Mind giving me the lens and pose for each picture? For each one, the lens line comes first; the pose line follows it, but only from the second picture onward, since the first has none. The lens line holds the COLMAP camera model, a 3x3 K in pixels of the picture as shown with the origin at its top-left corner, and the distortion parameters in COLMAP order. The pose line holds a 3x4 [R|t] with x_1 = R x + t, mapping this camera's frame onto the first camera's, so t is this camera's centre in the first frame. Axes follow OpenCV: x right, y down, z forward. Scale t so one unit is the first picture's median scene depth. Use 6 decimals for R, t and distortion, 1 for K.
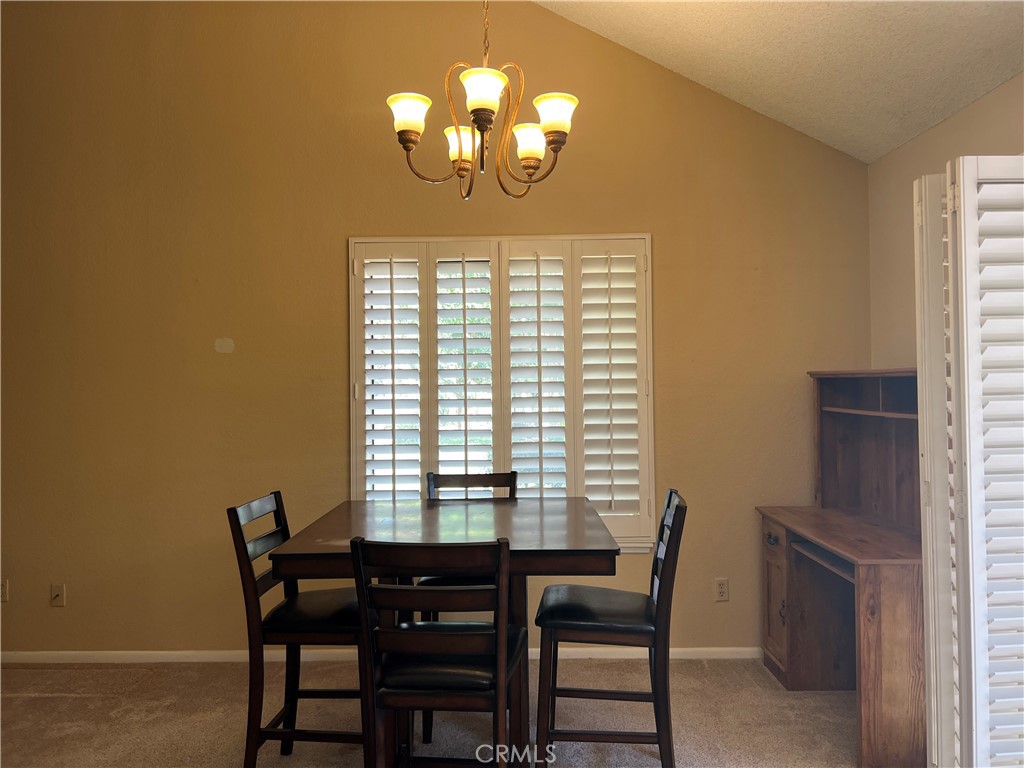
lens RADIAL K [[775.7, 0, 517.9], [0, 775.7, 391.3], [0, 0, 1]] dist [0.055415, -0.058493]
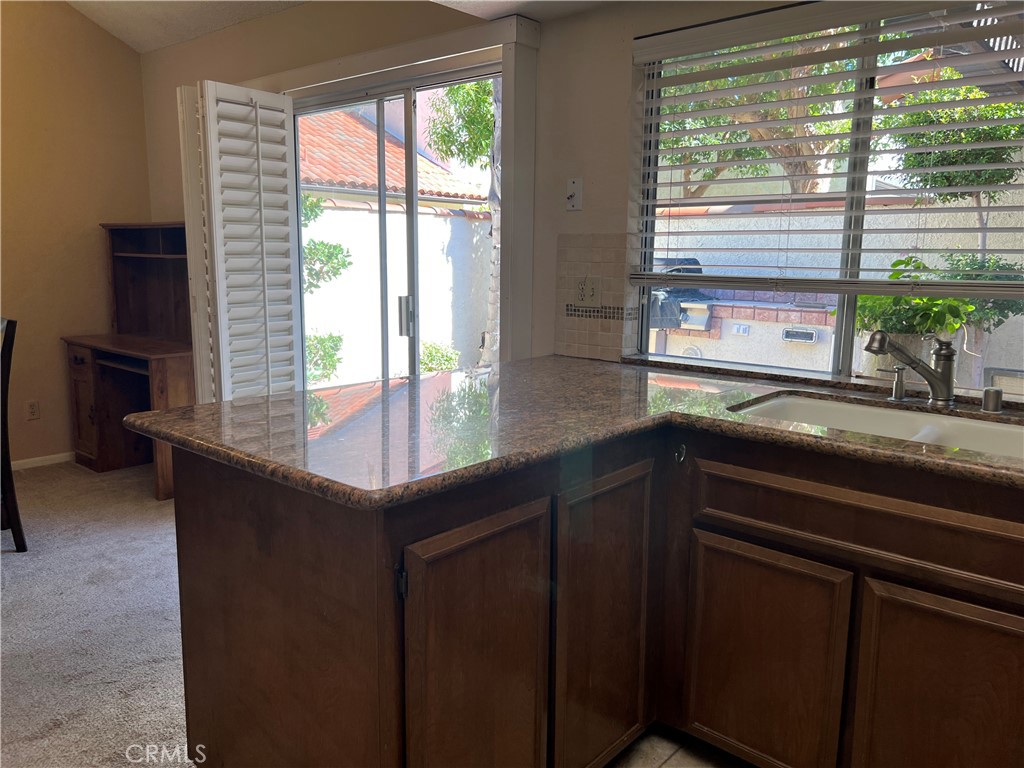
lens RADIAL K [[762.9, 0, 499.7], [0, 762.9, 381.2], [0, 0, 1]] dist [0.003855, 0.005955]
pose [[0.658169, -0.097706, 0.746504, -0.162964], [-0.020903, 0.988789, 0.147847, 0.035750], [-0.752580, -0.112913, 0.648748, -0.331496]]
